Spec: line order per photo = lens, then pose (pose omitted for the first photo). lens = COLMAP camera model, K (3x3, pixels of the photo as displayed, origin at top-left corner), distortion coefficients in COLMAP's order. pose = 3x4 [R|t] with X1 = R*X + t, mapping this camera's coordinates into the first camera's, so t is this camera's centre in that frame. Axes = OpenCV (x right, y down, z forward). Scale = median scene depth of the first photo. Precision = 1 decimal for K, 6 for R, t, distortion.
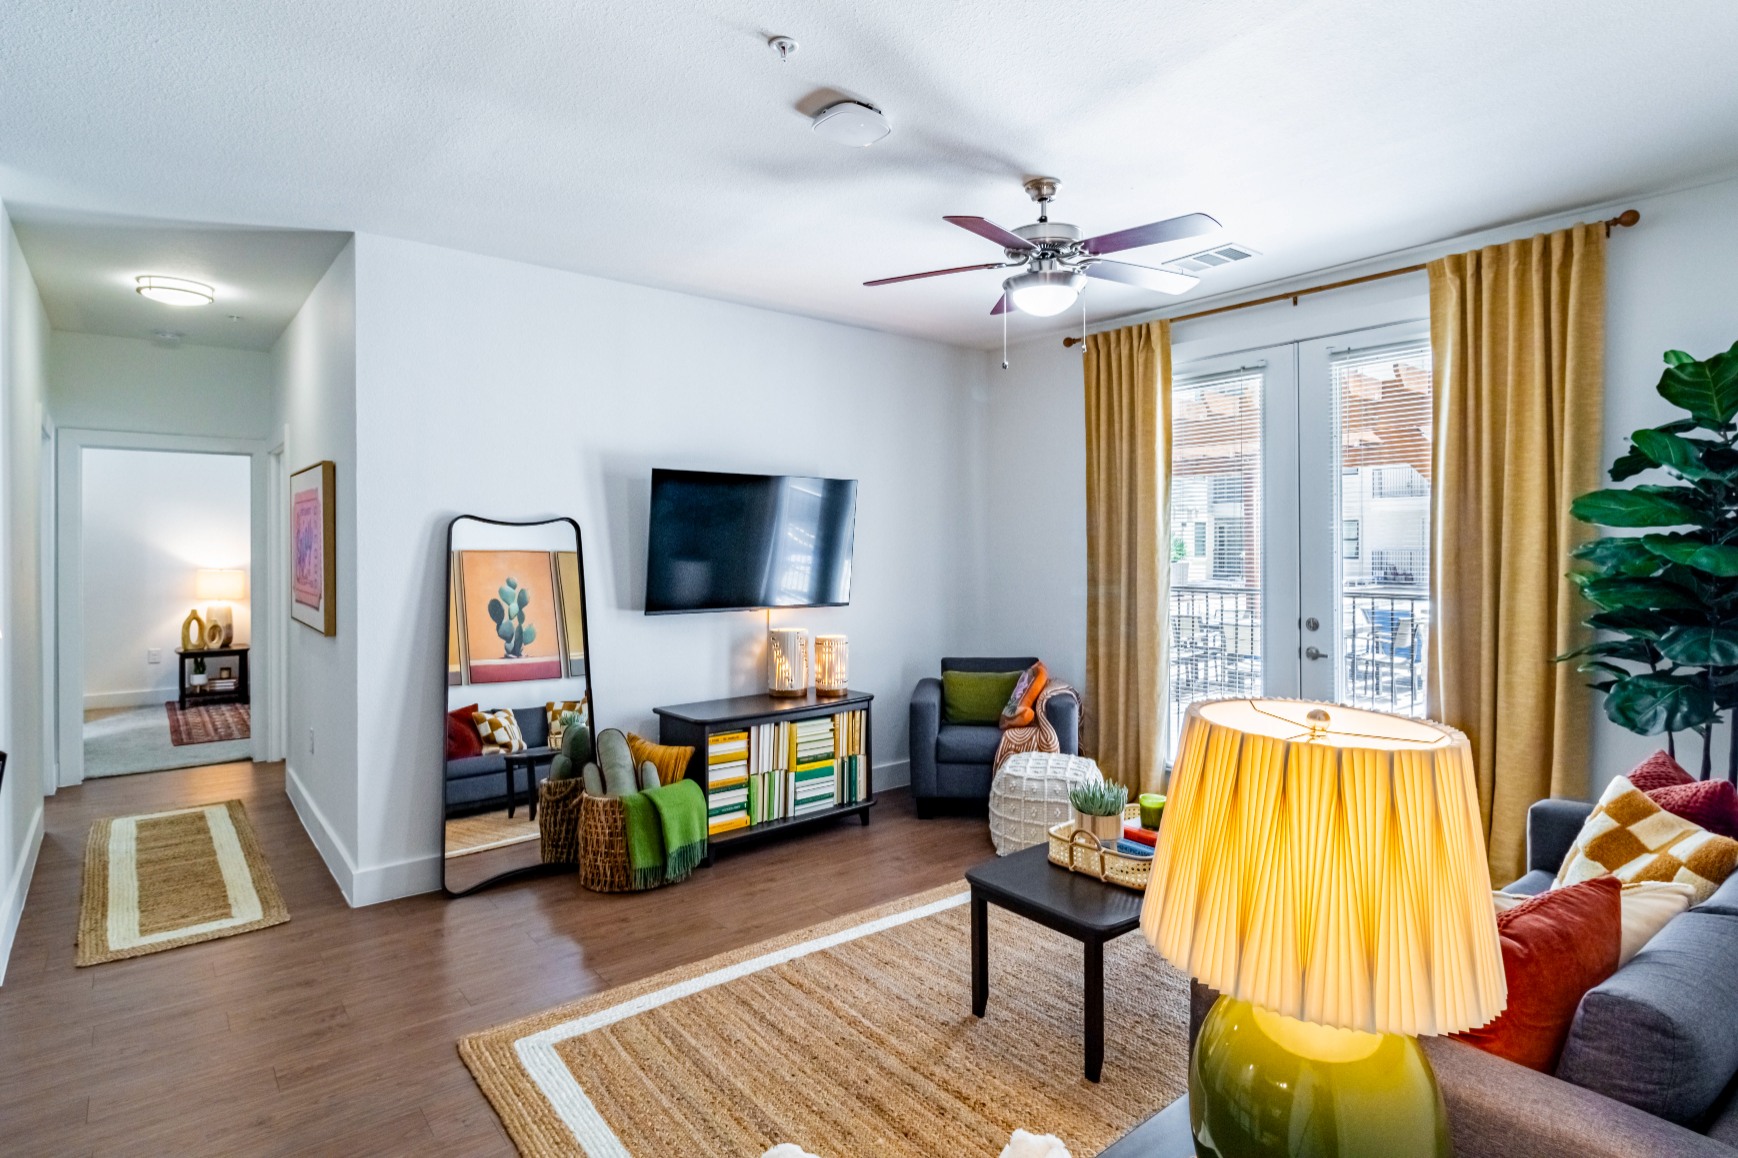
lens RADIAL K [[902.7, 0, 872.1], [0, 902.7, 550.2], [0, 0, 1]] dist [-0.001178, -0.000449]
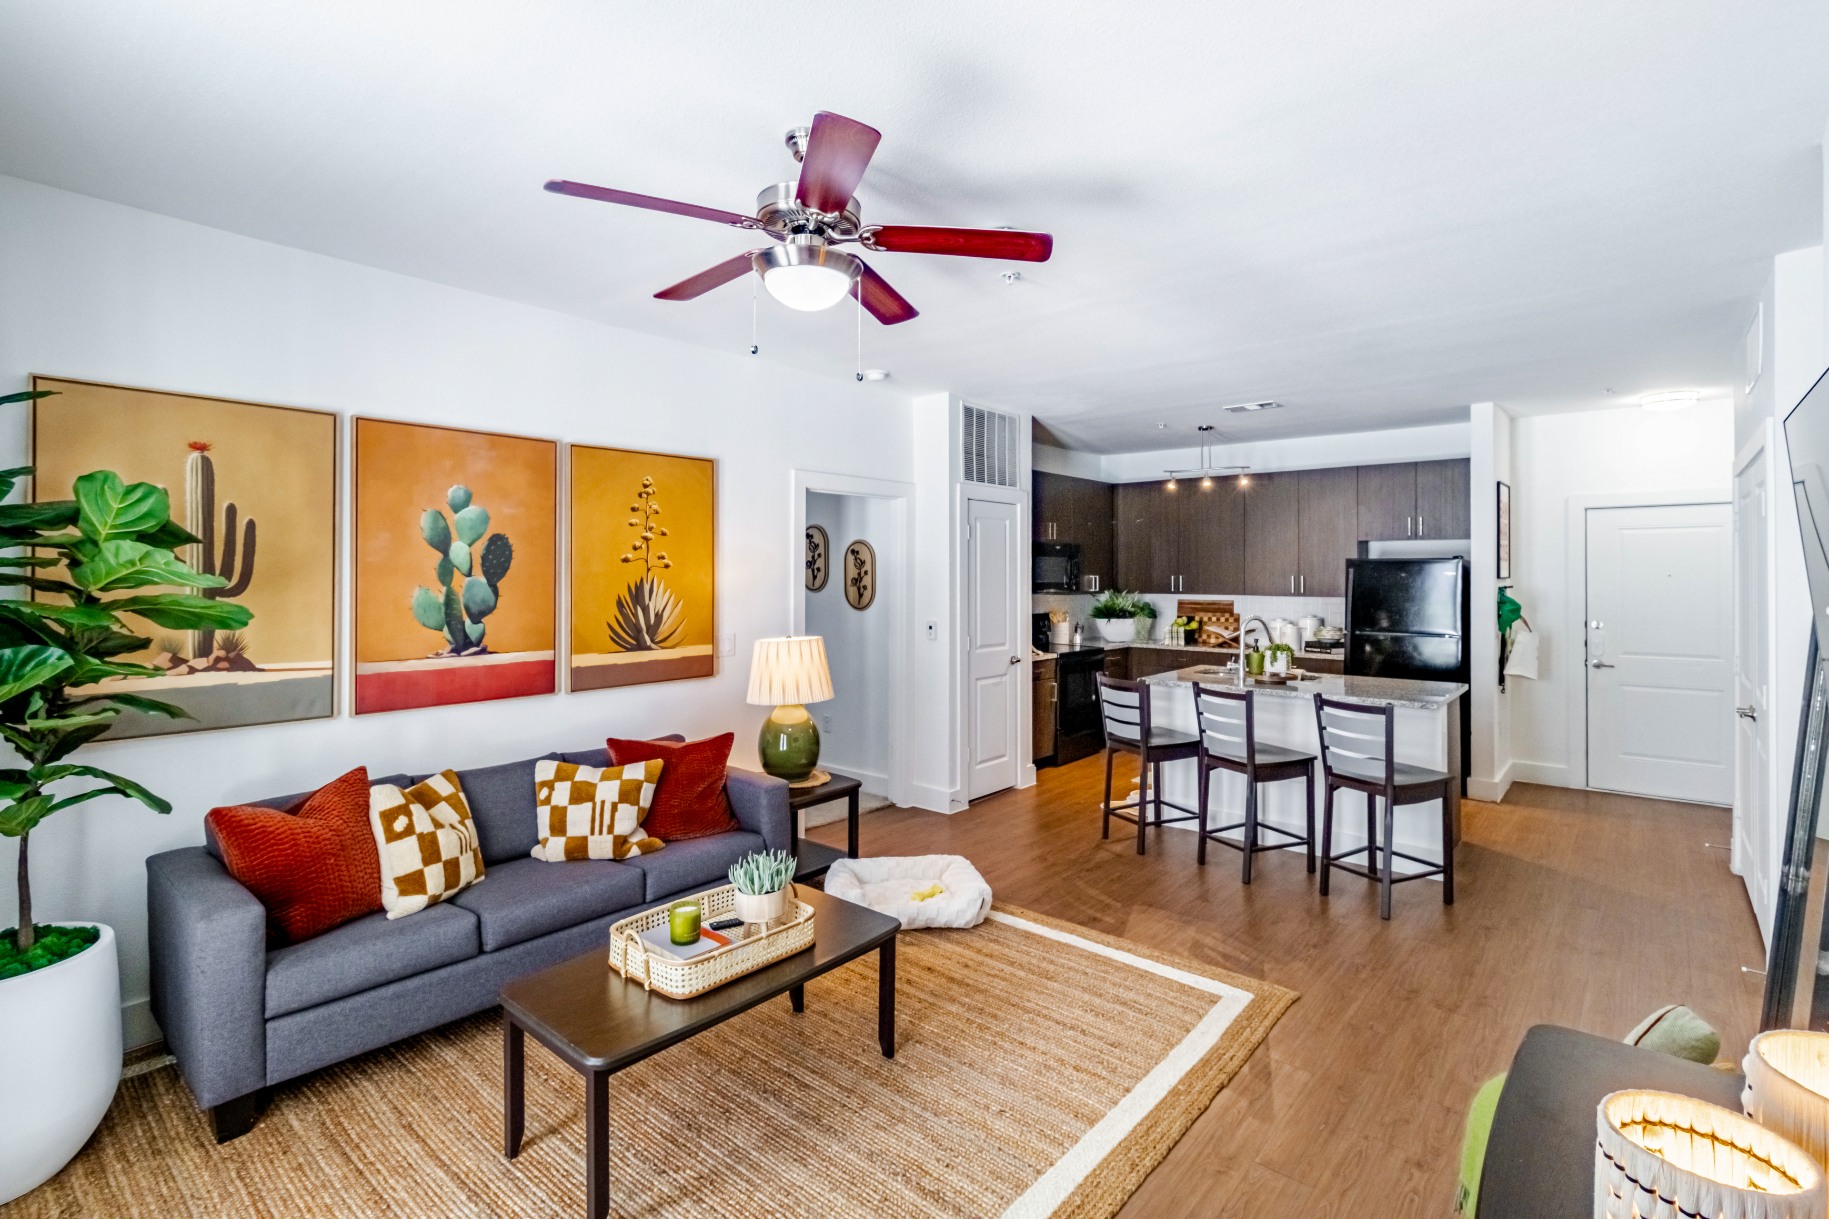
lens RADIAL K [[859.7, 0, 914.8], [0, 859.7, 566.4], [0, 0, 1]] dist [0.002812, 0.000413]
pose [[-0.983977, -0.000281, -0.178296, 0.225360], [0.000572, 0.999989, -0.004733, -0.036992], [0.178295, -0.004759, -0.983966, 1.684188]]
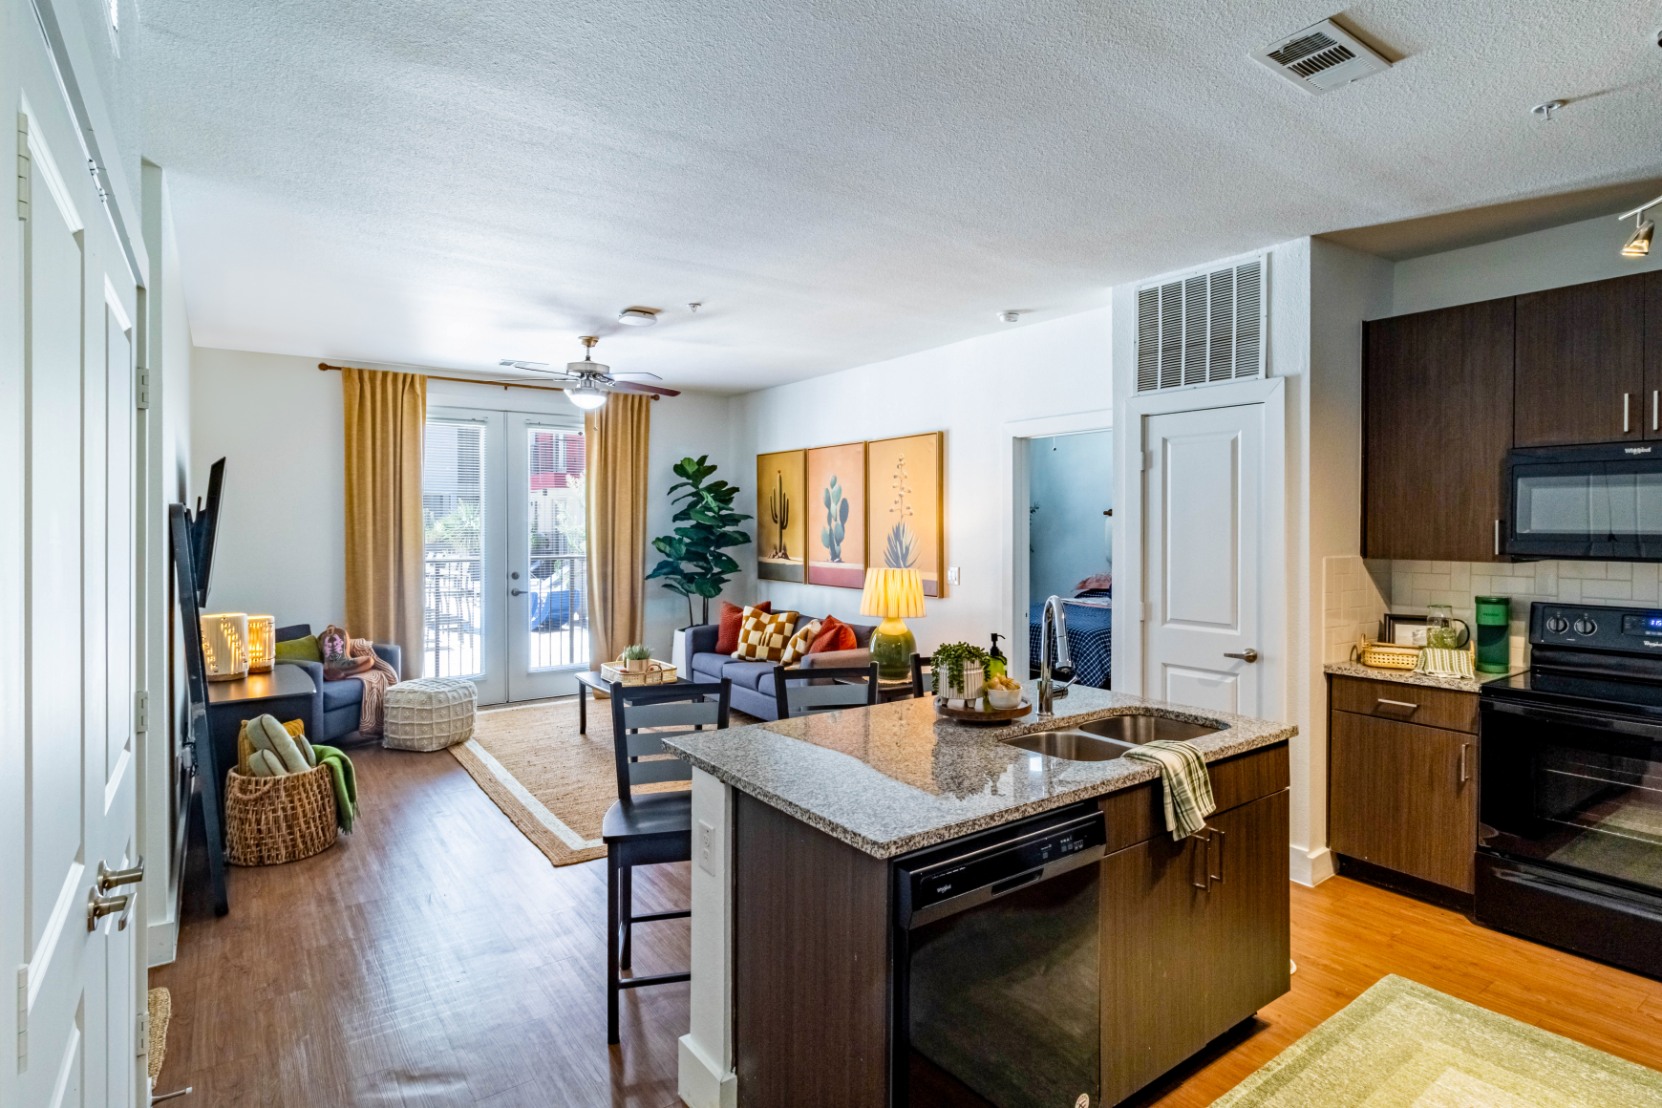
lens RADIAL K [[863.3, 0, 834.0], [0, 863.3, 526.4], [0, 0, 1]] dist [-0.001178, -0.000449]
pose [[0.066265, -0.000242, 0.997802, -1.521450], [0.001306, 0.999999, 0.000155, -0.016650], [-0.997801, 0.001293, 0.066265, 0.364456]]
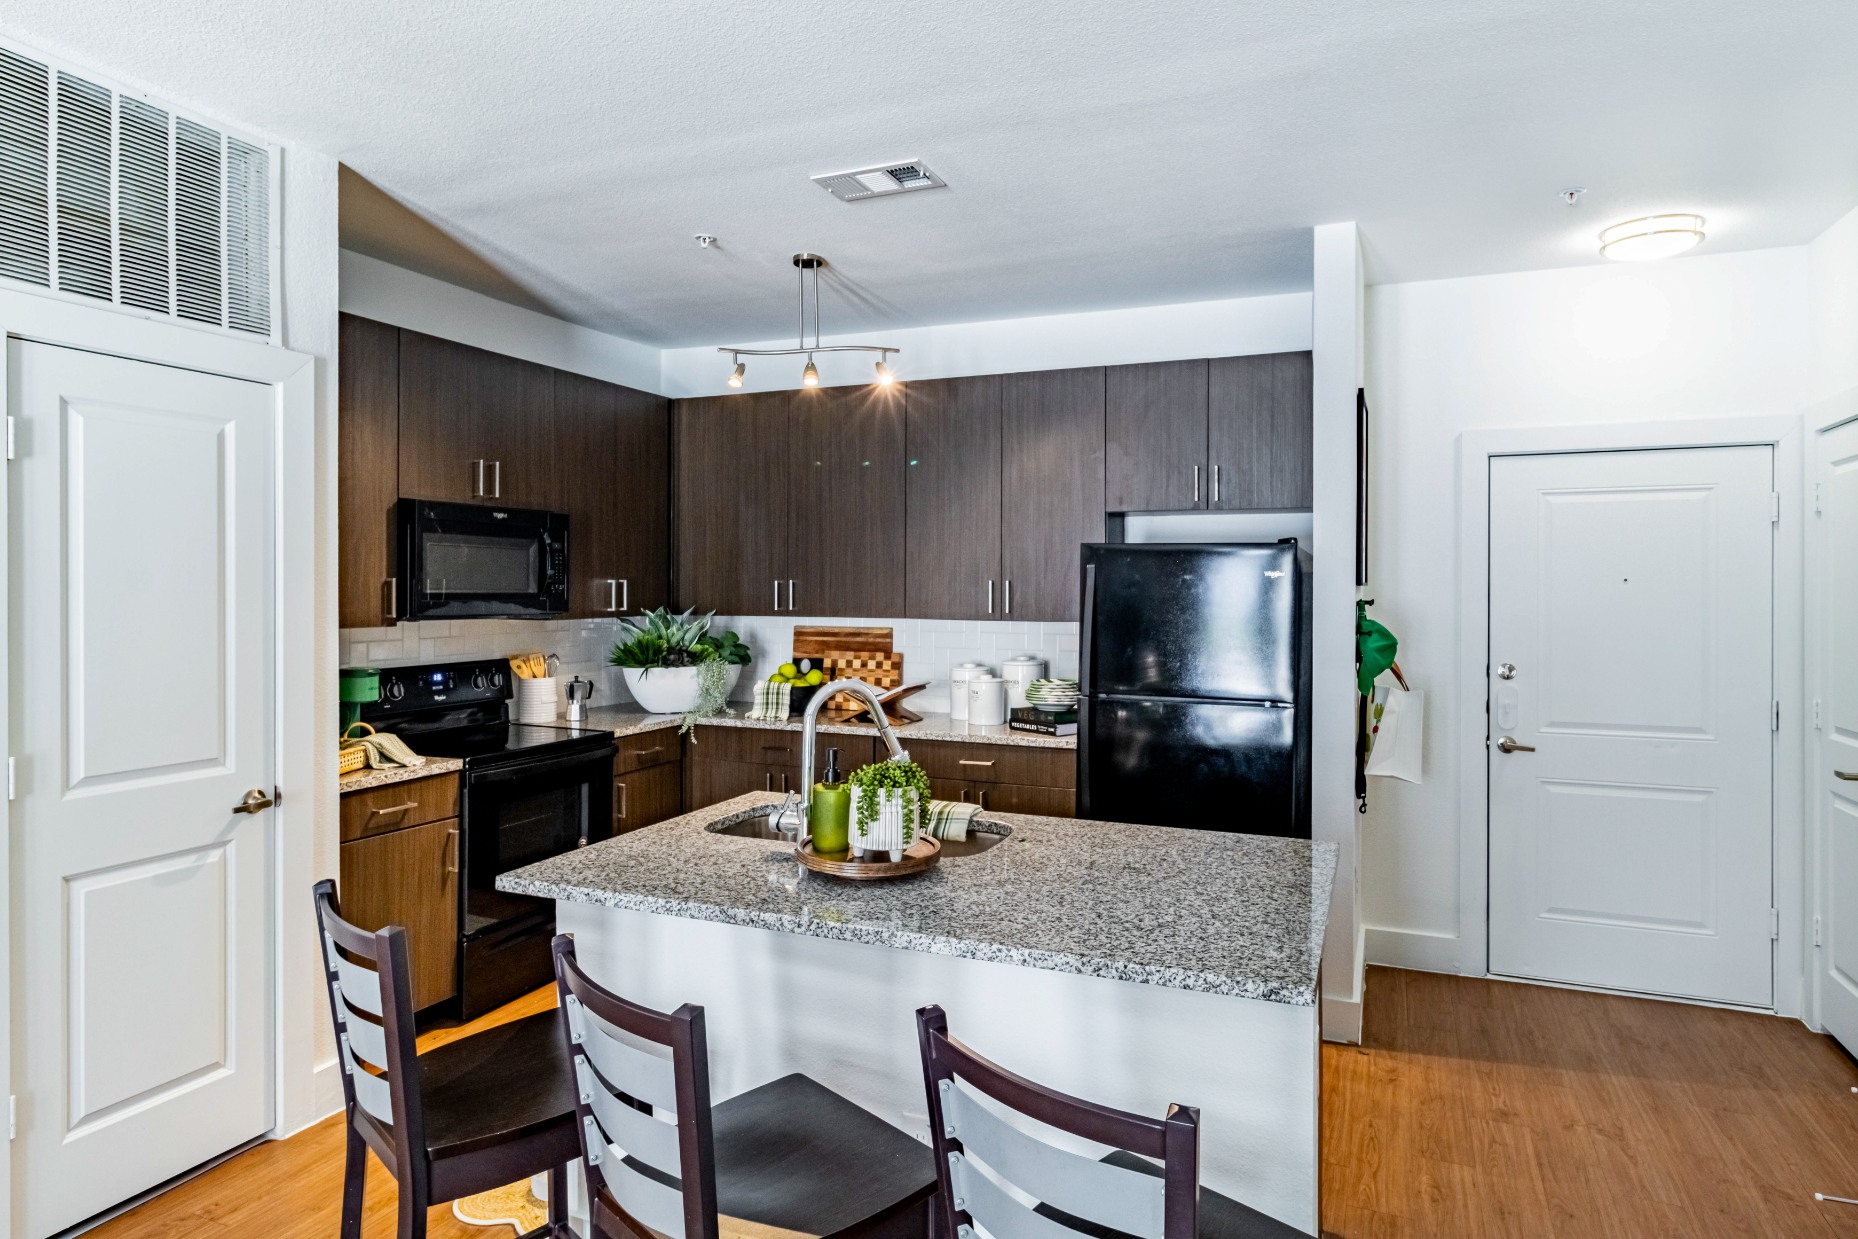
lens RADIAL K [[965.1, 0, 932.3], [0, 965.1, 588.7], [0, 0, 1]] dist [-0.001178, -0.000449]
pose [[-0.895386, -0.000004, -0.445291, -0.456581], [-0.002709, 0.999982, 0.005439, -0.018999], [0.445282, 0.006076, -0.895370, 0.826523]]
